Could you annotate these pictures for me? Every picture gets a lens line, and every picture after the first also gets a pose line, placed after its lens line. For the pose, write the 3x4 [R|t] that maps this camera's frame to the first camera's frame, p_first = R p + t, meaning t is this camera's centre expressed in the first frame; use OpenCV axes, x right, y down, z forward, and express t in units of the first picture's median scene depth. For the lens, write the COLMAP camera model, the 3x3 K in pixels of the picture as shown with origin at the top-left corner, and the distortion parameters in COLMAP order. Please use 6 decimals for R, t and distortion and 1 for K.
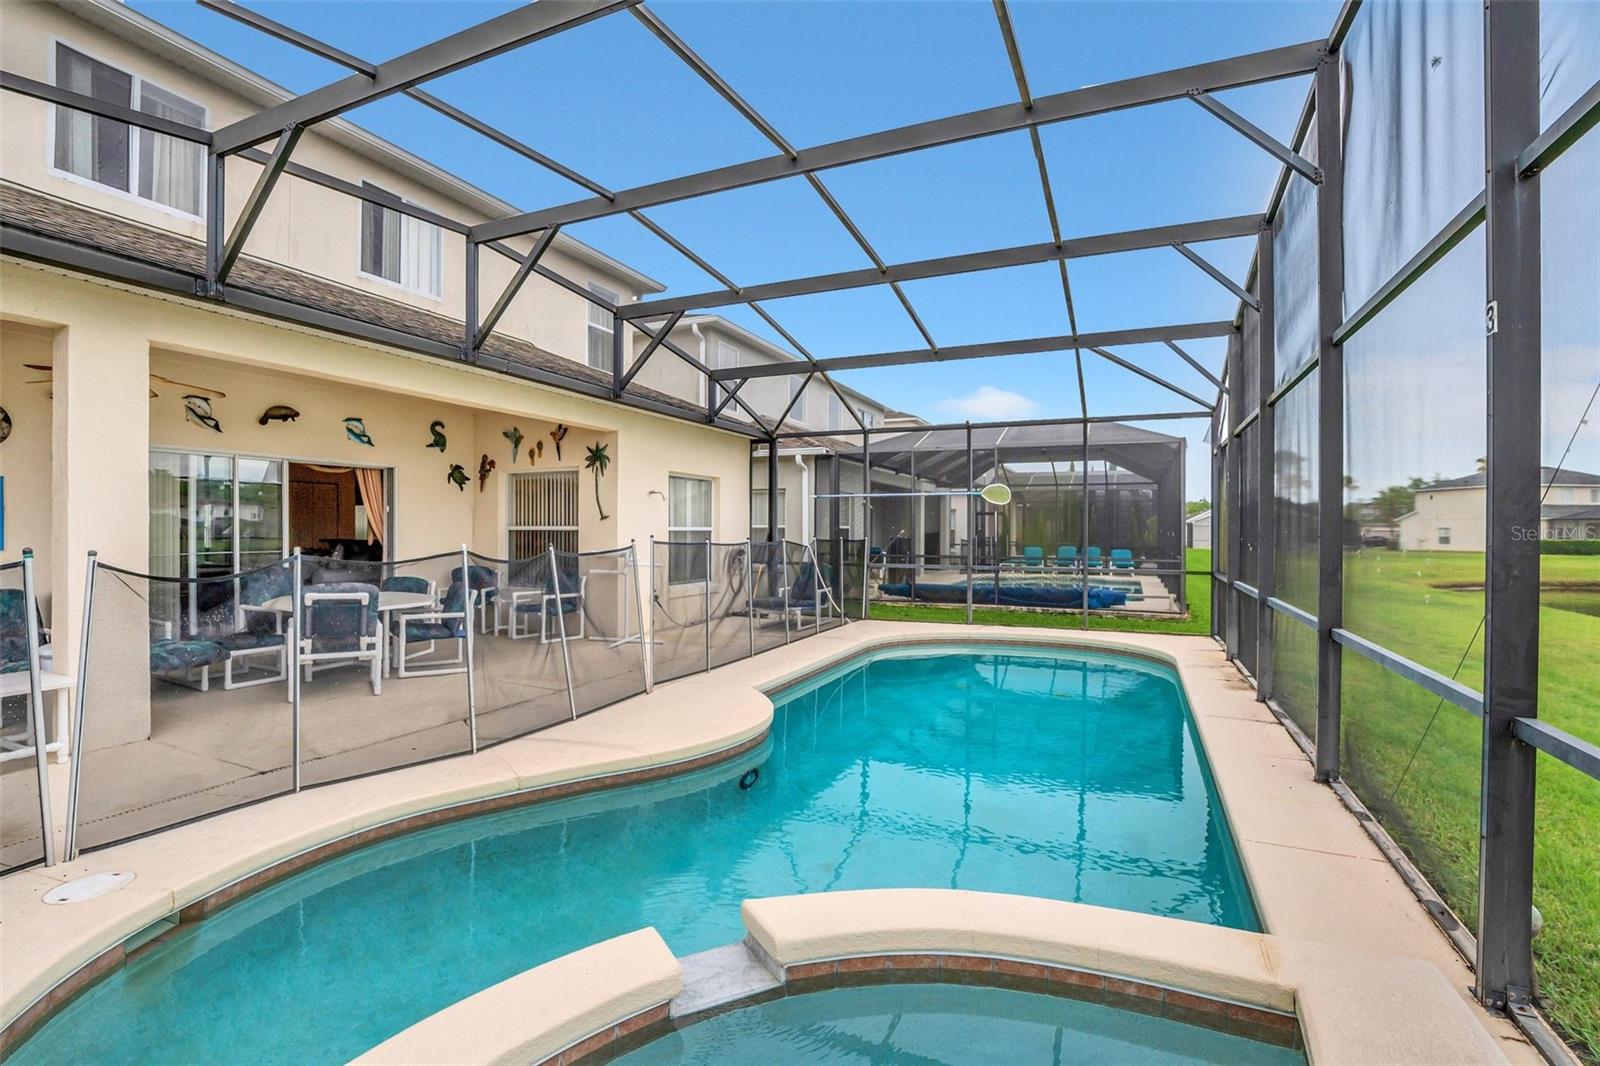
lens RADIAL K [[747.4, 0, 809.3], [0, 747.4, 539.8], [0, 0, 1]] dist [-0.047379, 0.013041]
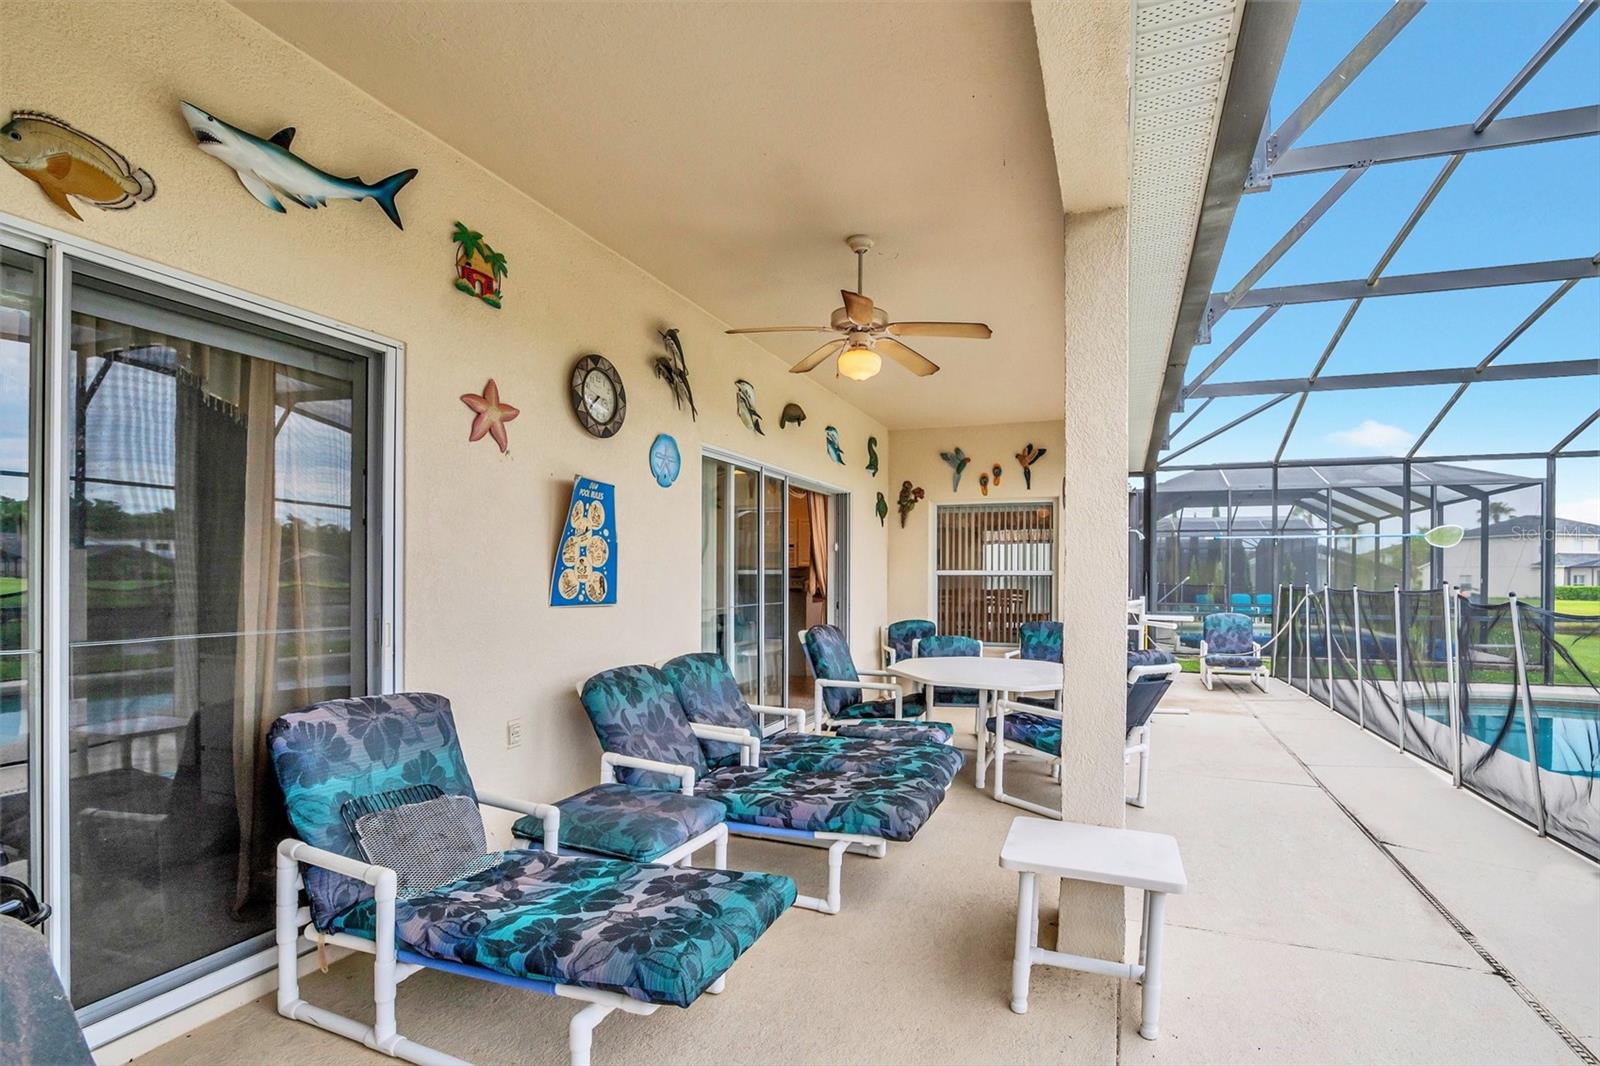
lens RADIAL K [[747.4, 0, 809.3], [0, 747.4, 539.8], [0, 0, 1]] dist [-0.047379, 0.013041]
pose [[0.994959, 0.004932, 0.100157, -0.628731], [0.001852, 0.997716, -0.067527, 0.003532], [-0.100262, 0.067373, 0.992677, 0.206599]]
